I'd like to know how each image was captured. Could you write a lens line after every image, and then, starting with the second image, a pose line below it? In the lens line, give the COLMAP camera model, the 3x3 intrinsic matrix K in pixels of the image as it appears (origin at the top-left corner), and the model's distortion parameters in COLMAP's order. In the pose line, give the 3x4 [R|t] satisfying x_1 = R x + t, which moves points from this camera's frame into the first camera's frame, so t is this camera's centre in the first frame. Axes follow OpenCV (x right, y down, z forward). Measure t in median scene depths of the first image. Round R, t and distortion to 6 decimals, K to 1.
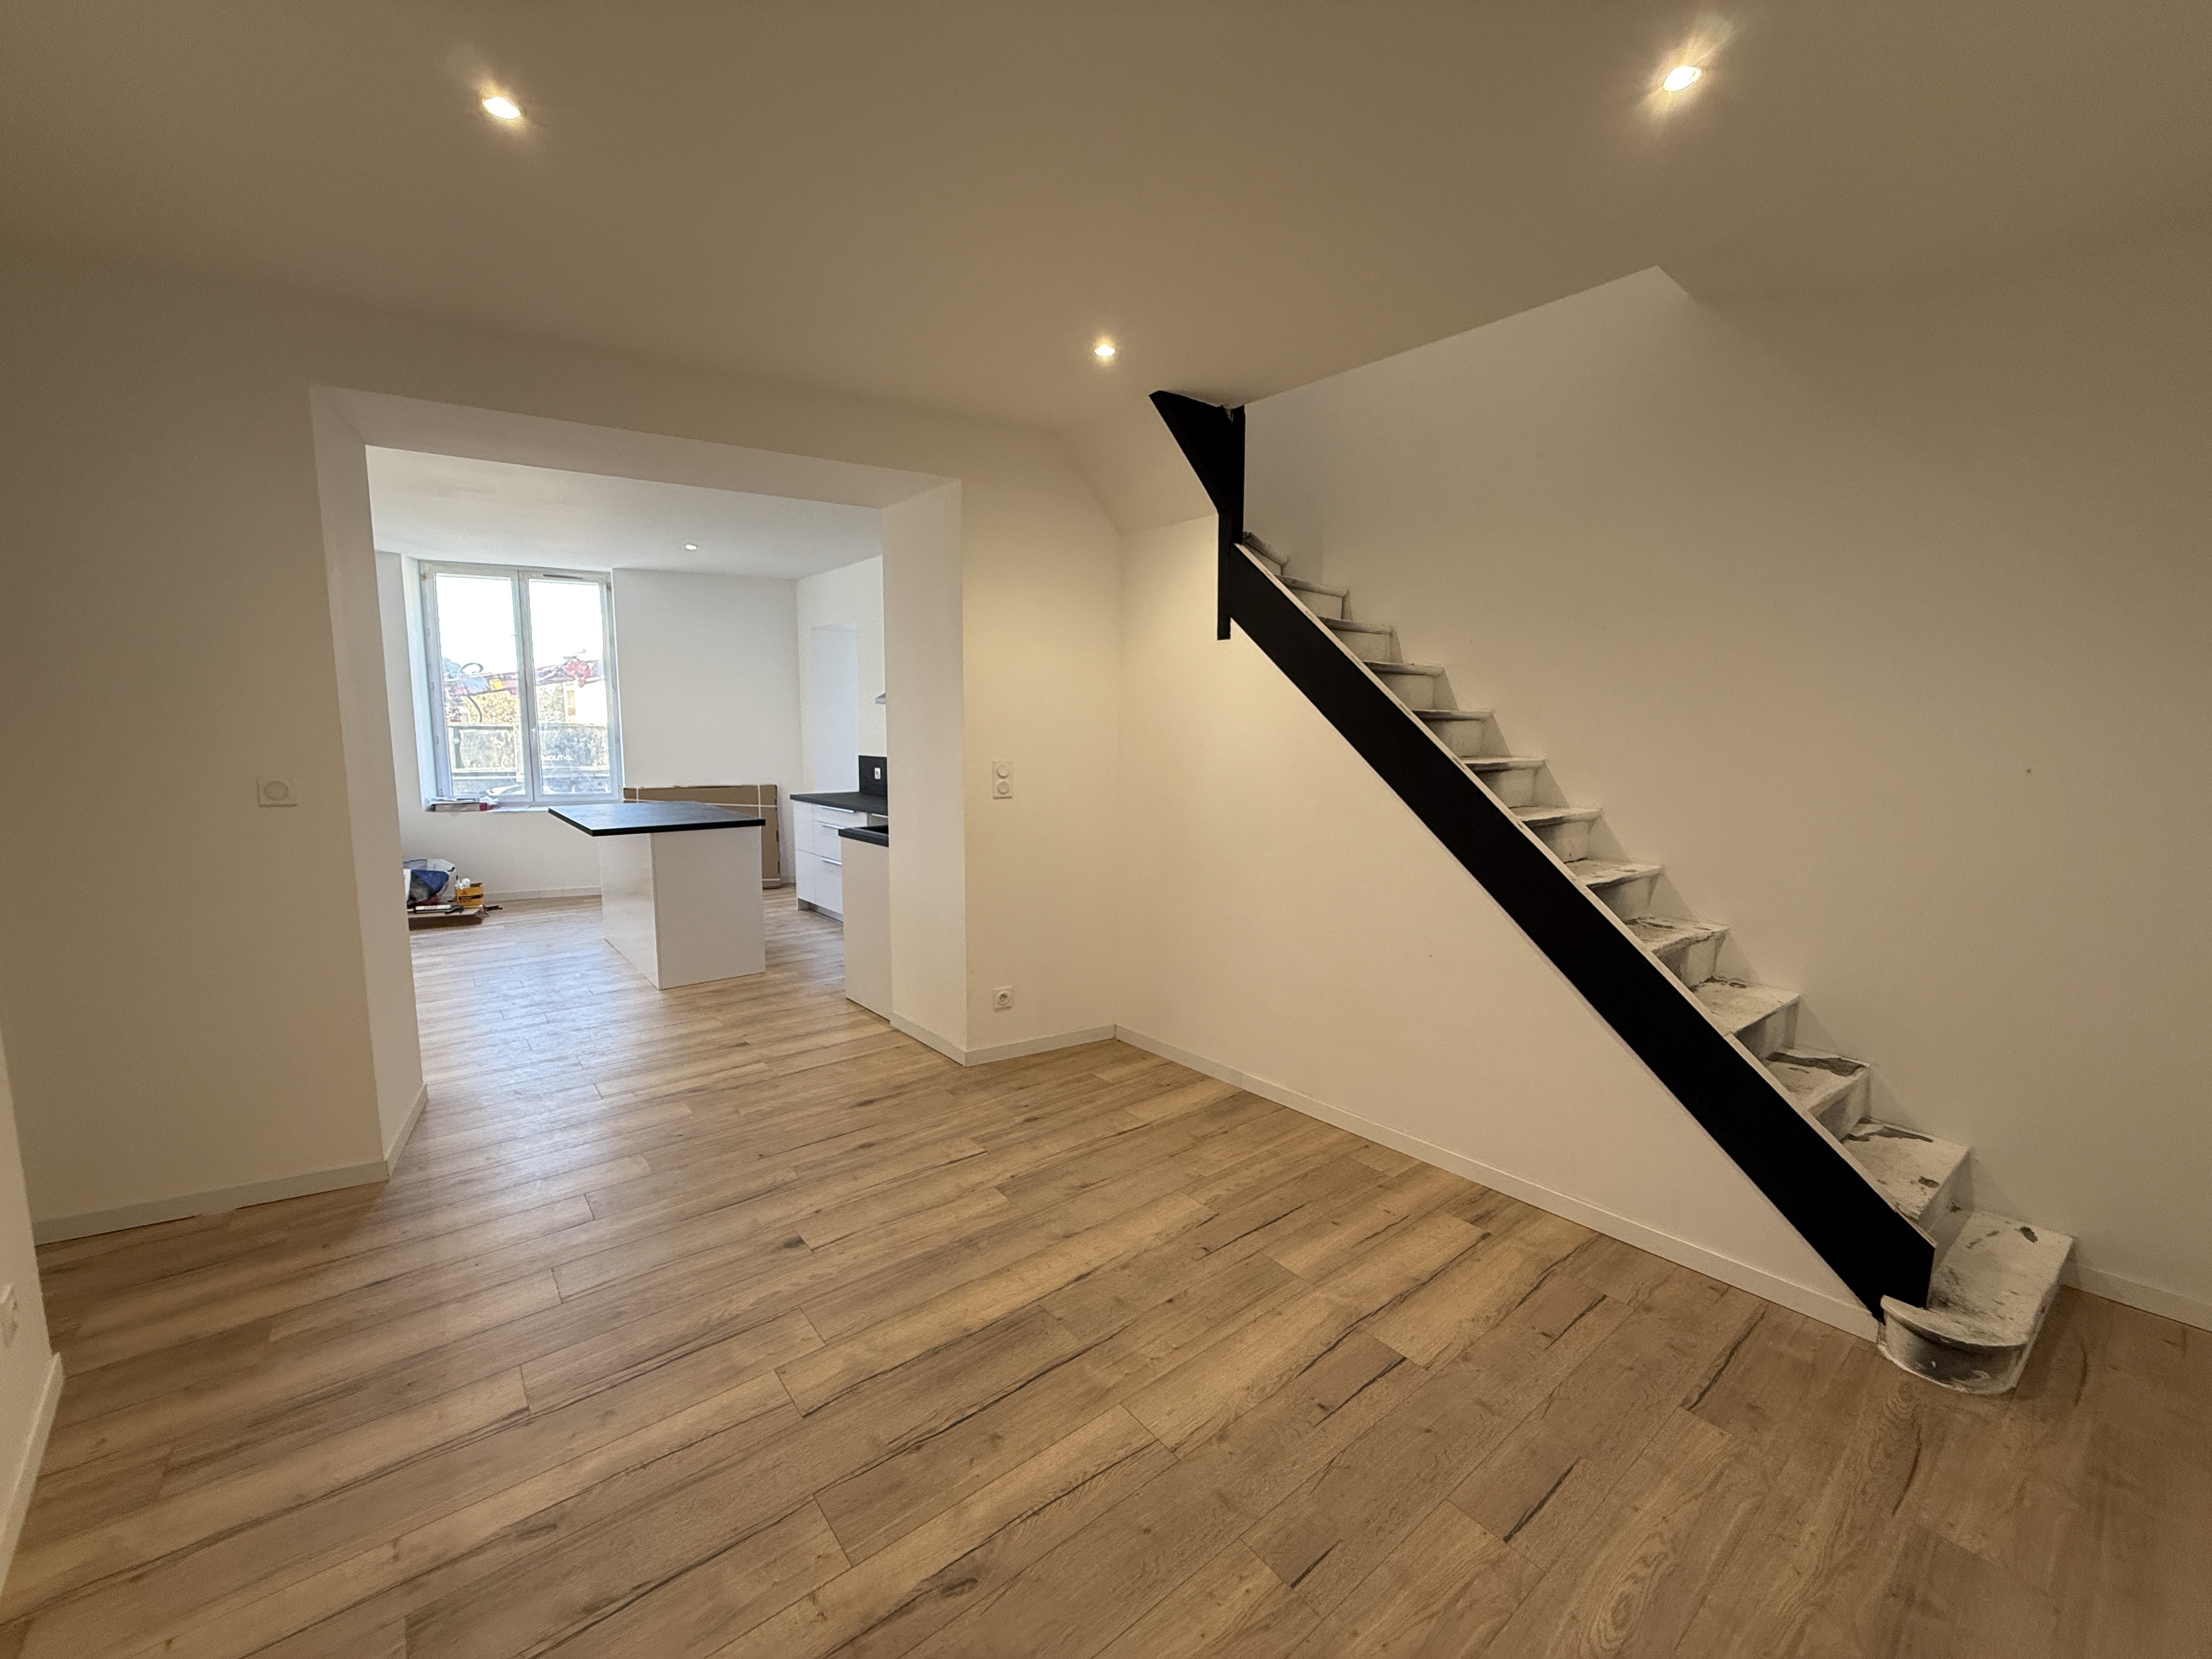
lens RADIAL K [[865.6, 0, 1106.0], [0, 865.6, 829.5], [0, 0, 1]] dist [-0.000568, -0.000160]
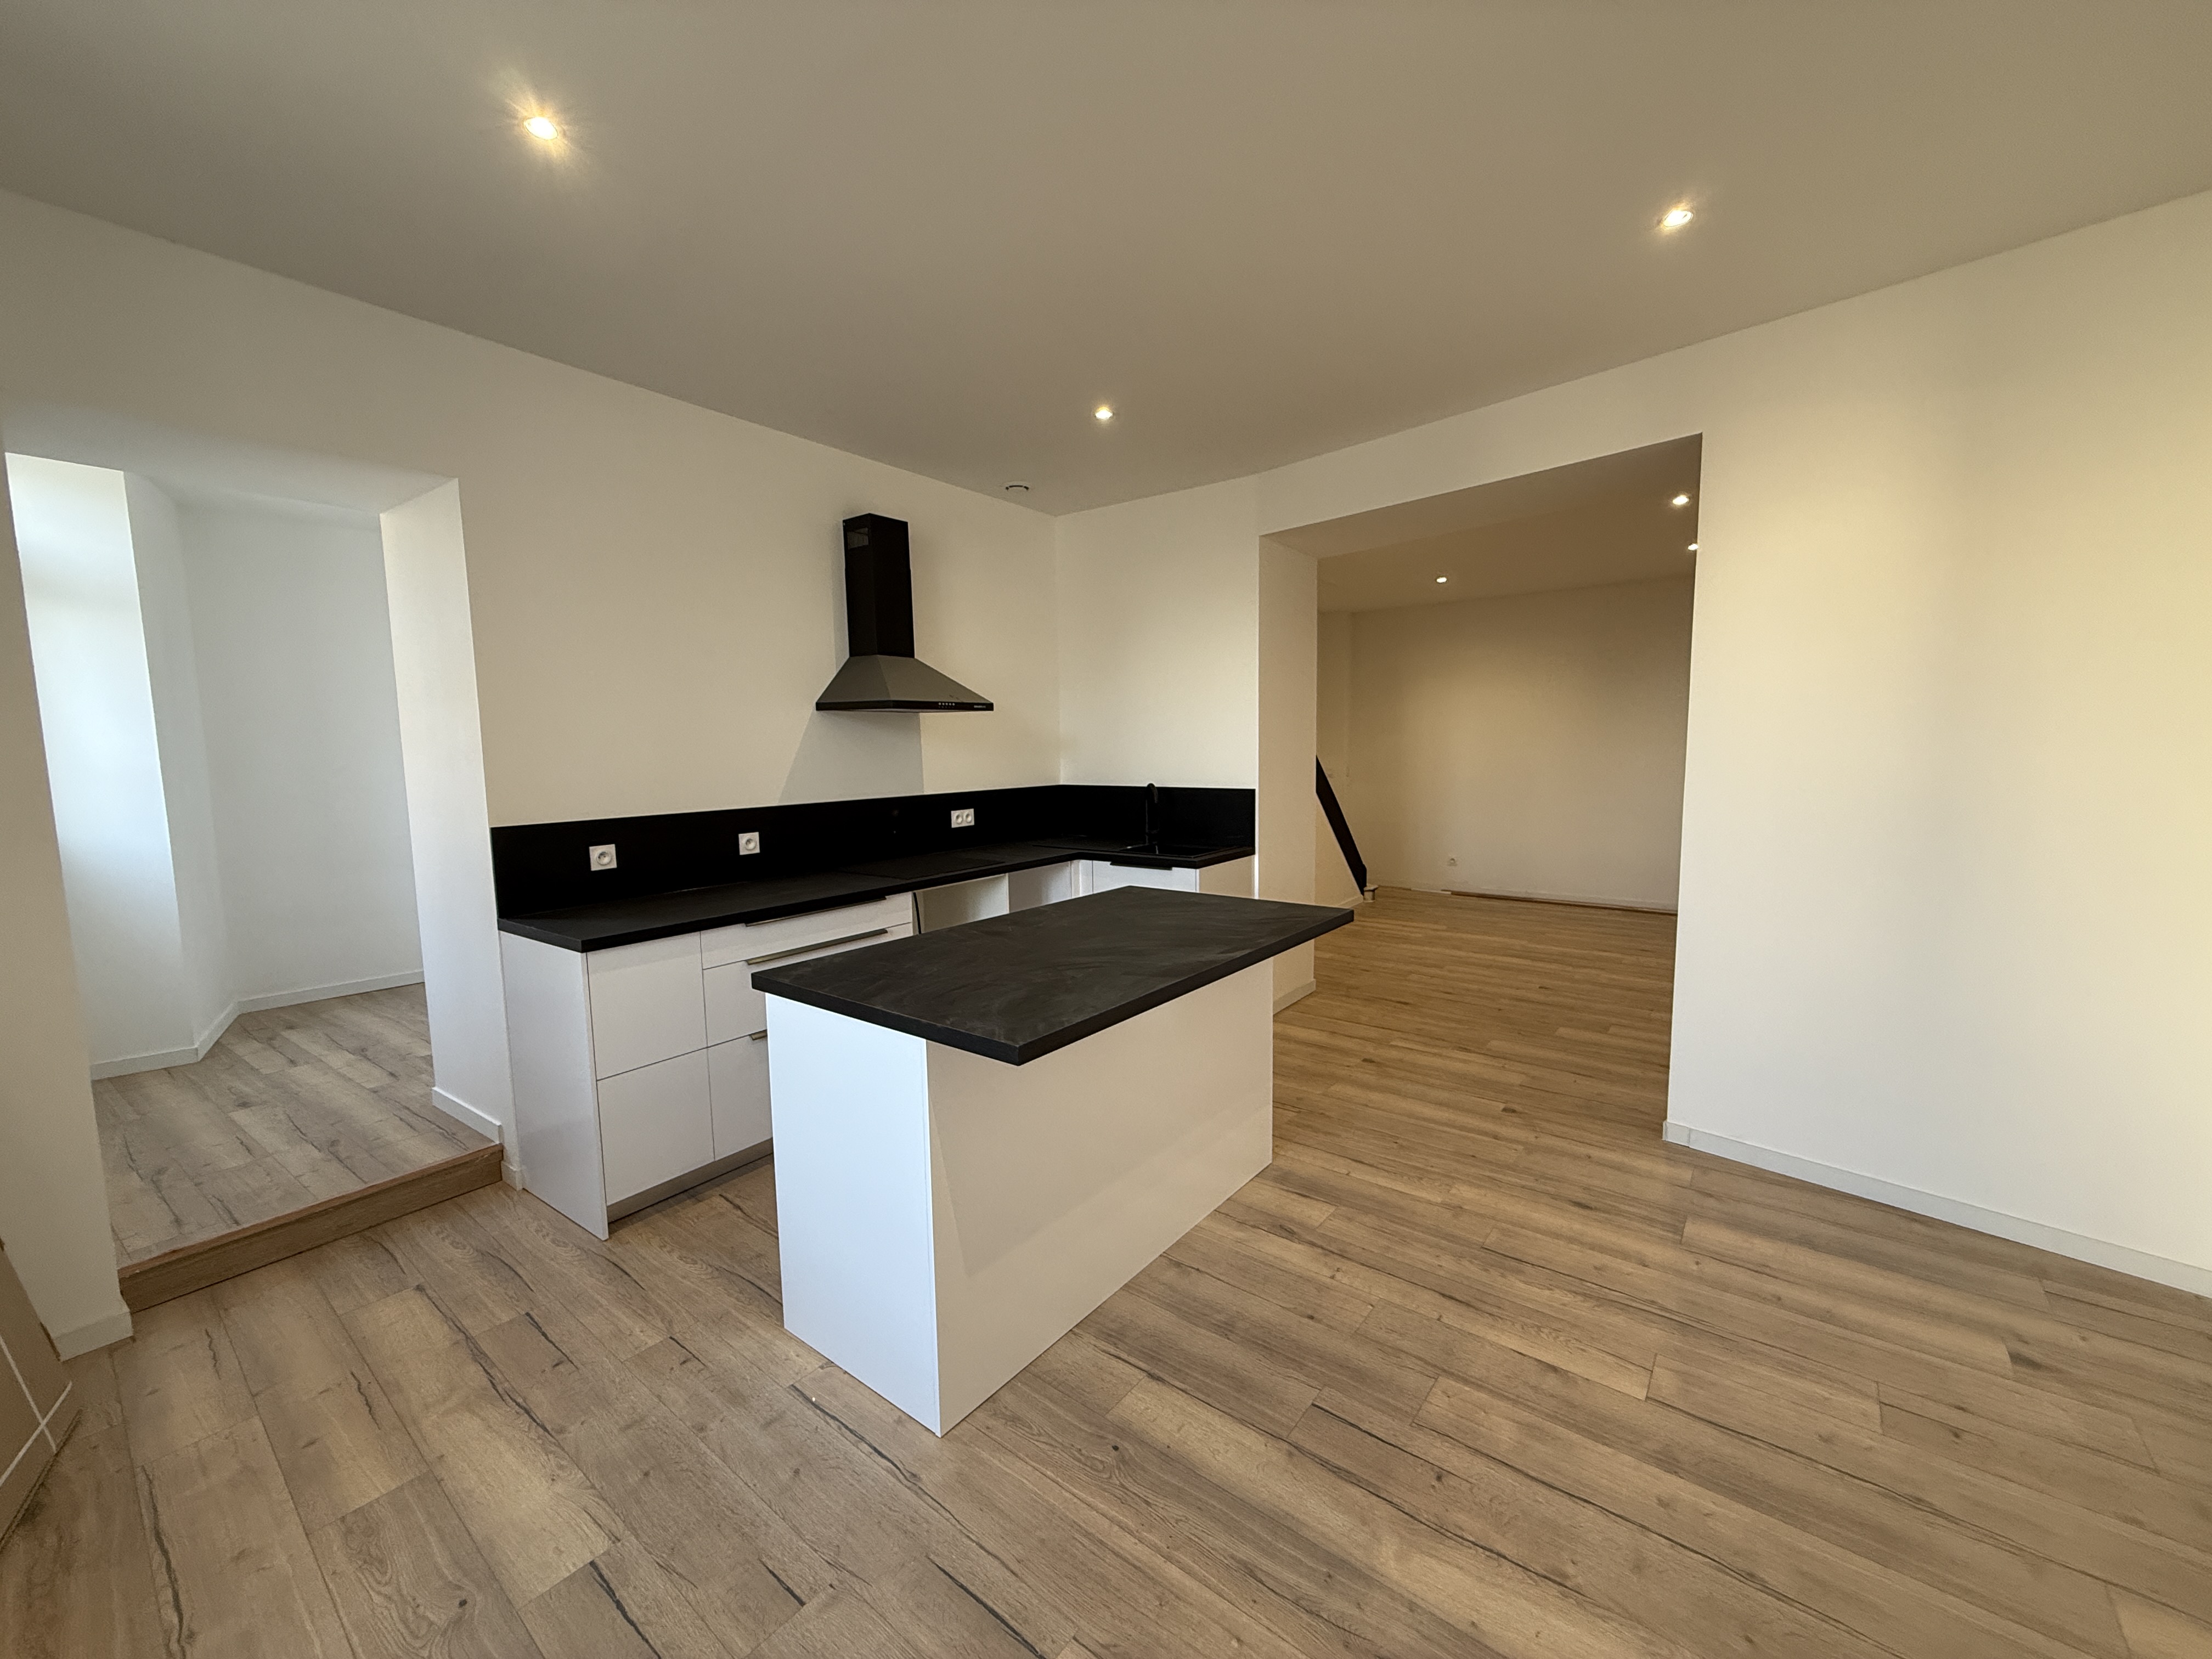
lens RADIAL K [[865.6, 0, 1106.0], [0, 865.6, 829.5], [0, 0, 1]] dist [-0.000568, -0.000160]
pose [[-0.210498, -0.093466, 0.973116, -1.468096], [0.137247, 0.982735, 0.124079, -0.192665], [-0.967912, 0.159676, -0.194036, 1.643793]]
